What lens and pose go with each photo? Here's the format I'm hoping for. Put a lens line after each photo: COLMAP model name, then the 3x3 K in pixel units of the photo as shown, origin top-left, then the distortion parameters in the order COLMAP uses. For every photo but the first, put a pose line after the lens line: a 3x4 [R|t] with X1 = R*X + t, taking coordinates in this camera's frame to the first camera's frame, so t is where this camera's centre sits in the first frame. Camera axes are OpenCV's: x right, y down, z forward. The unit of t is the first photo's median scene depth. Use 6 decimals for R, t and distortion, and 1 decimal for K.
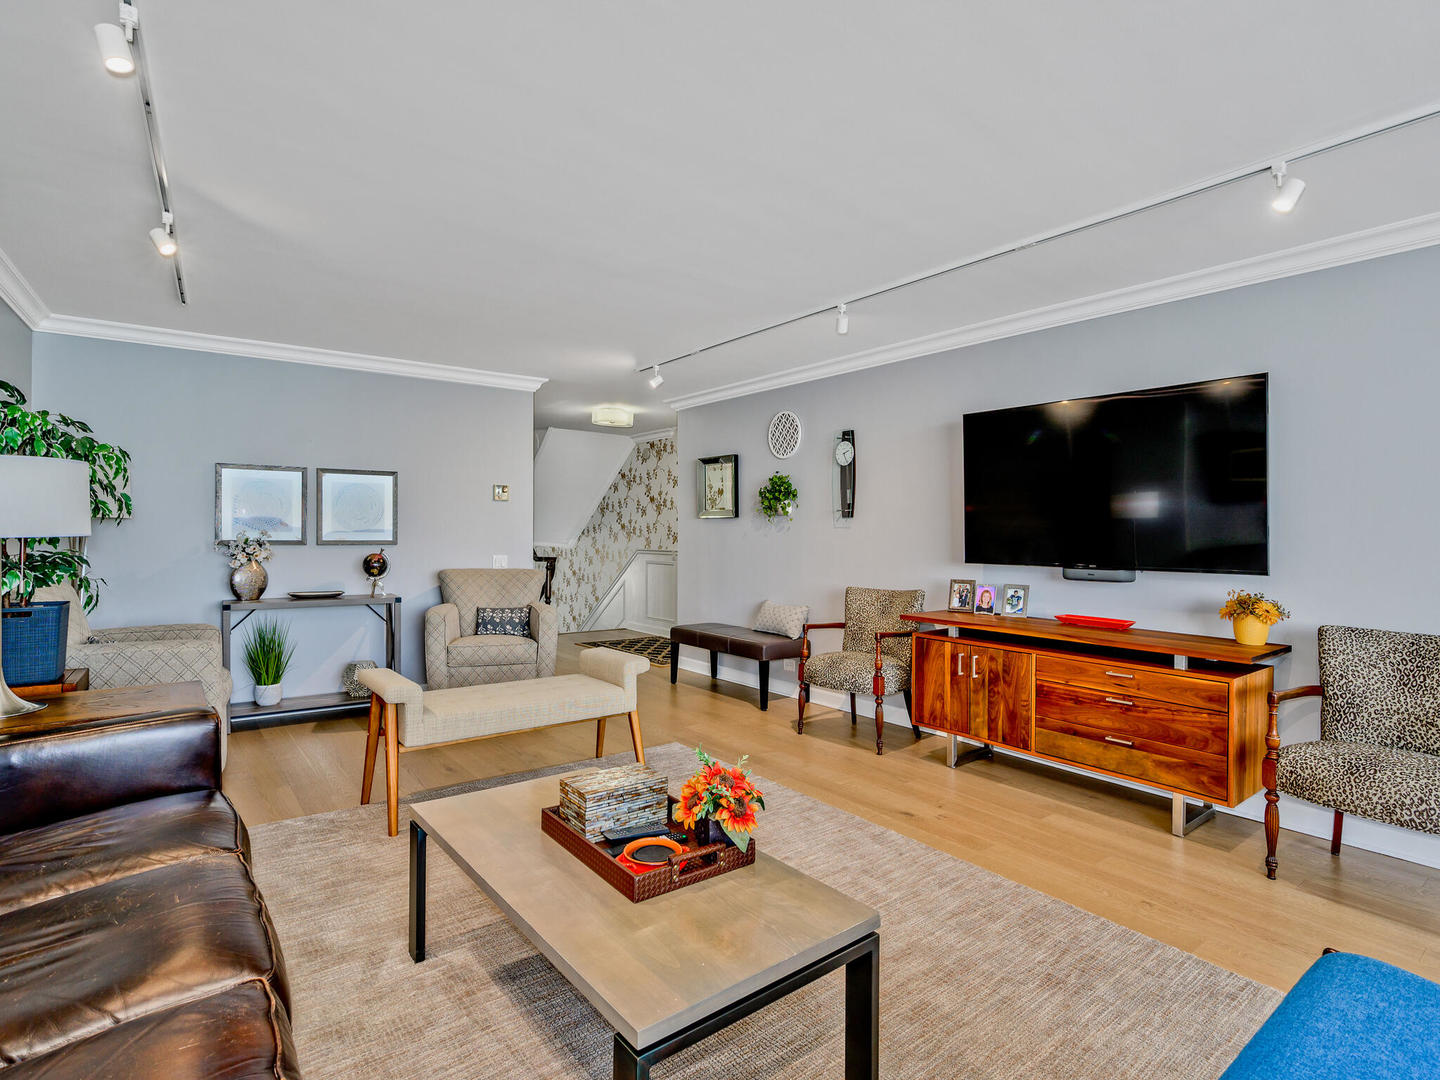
lens RADIAL K [[733.0, 0, 705.8], [0, 733.0, 554.9], [0, 0, 1]] dist [0.001758, -0.000214]
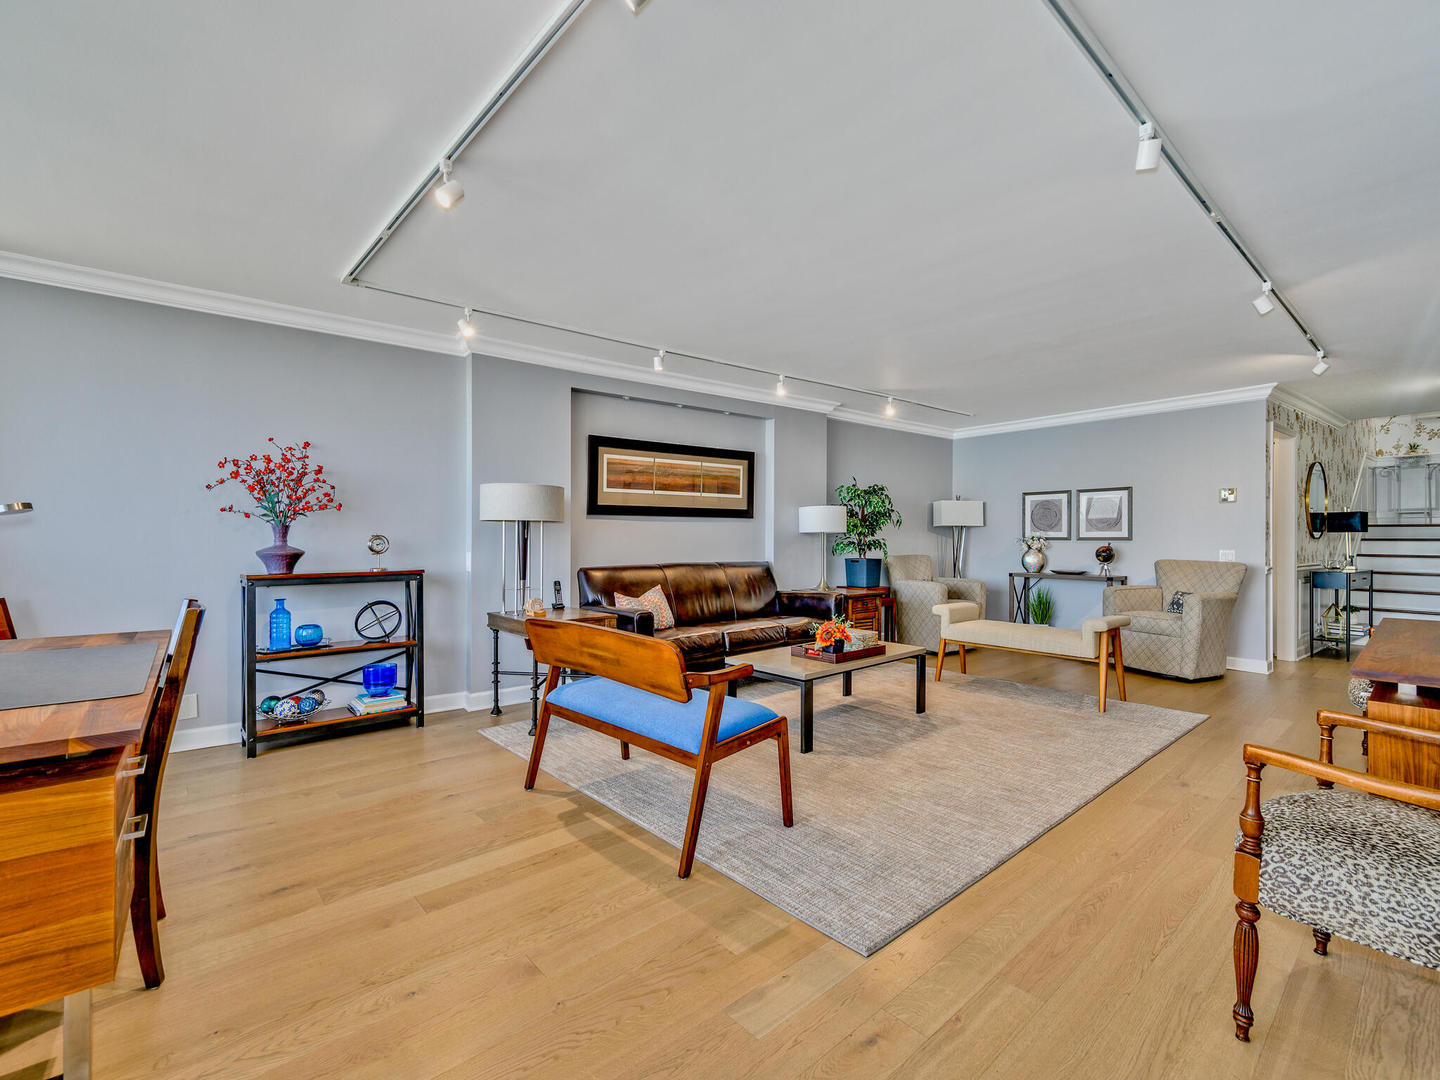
lens RADIAL K [[650.0, 0, 721.3], [0, 650.0, 534.4], [0, 0, 1]] dist [-0.000648, -0.000621]
pose [[0.067472, -0.014173, -0.997620, 0.816929], [-0.029879, 0.999422, -0.016219, 0.019454], [0.997274, 0.030902, 0.067010, 0.181184]]
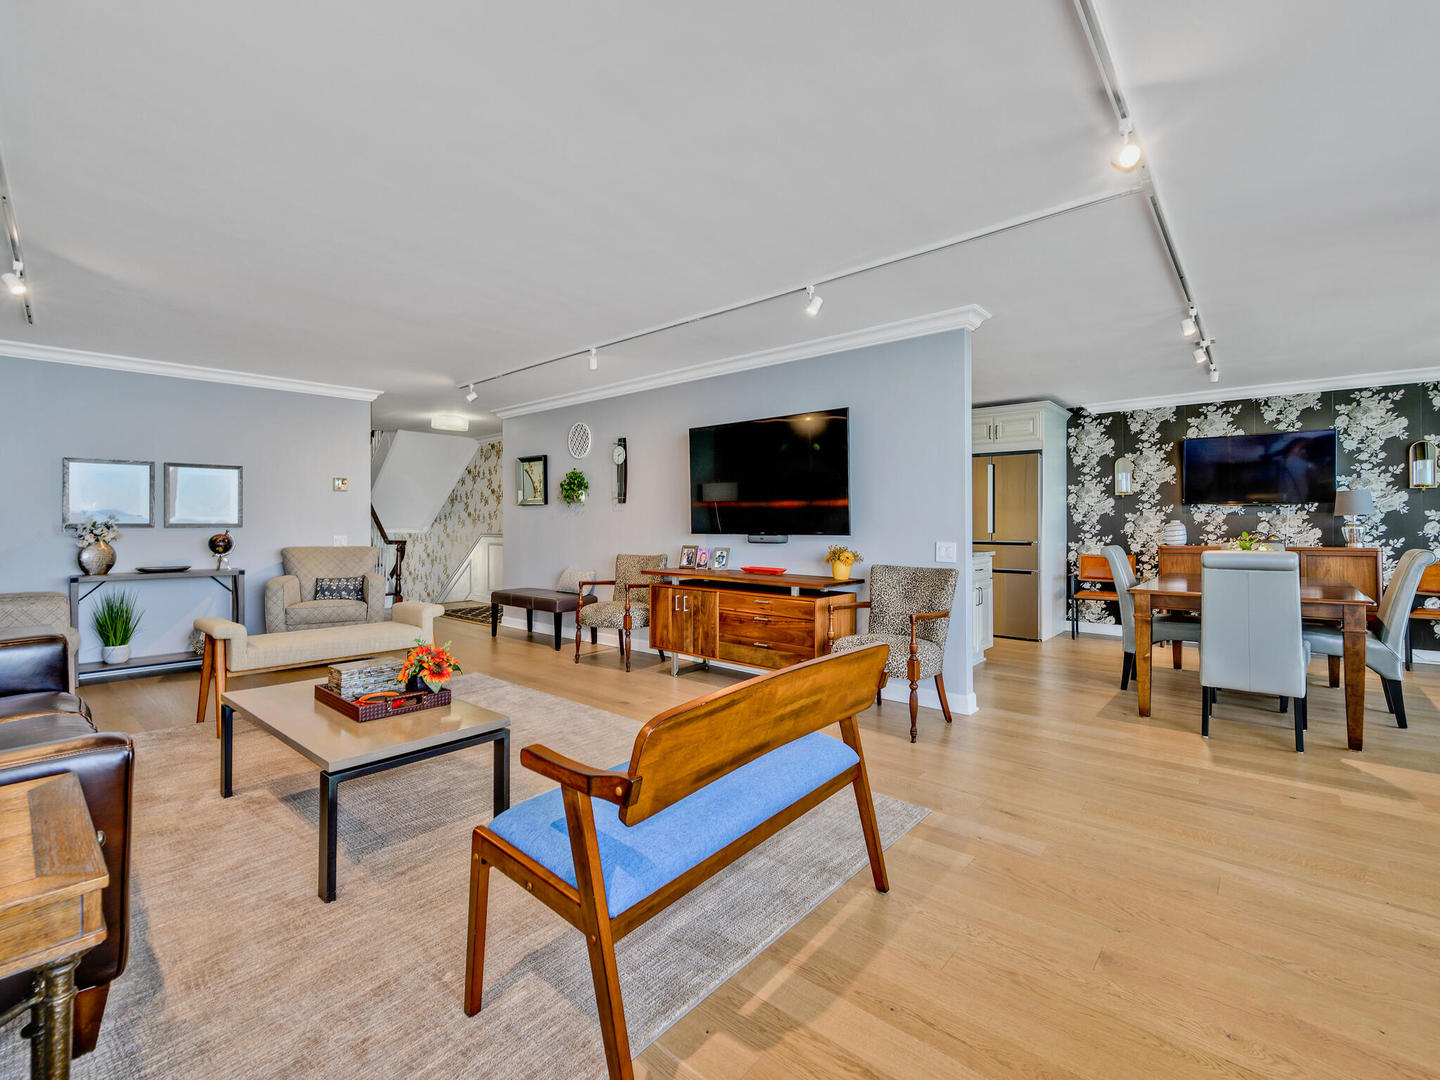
lens RADIAL K [[650.0, 0, 721.3], [0, 650.0, 534.4], [0, 0, 1]] dist [-0.000648, -0.000621]
pose [[0.979403, -0.013540, 0.201460, 0.145661], [0.016454, 0.999783, -0.012794, 0.026906], [-0.201243, 0.015845, 0.979413, -0.217013]]
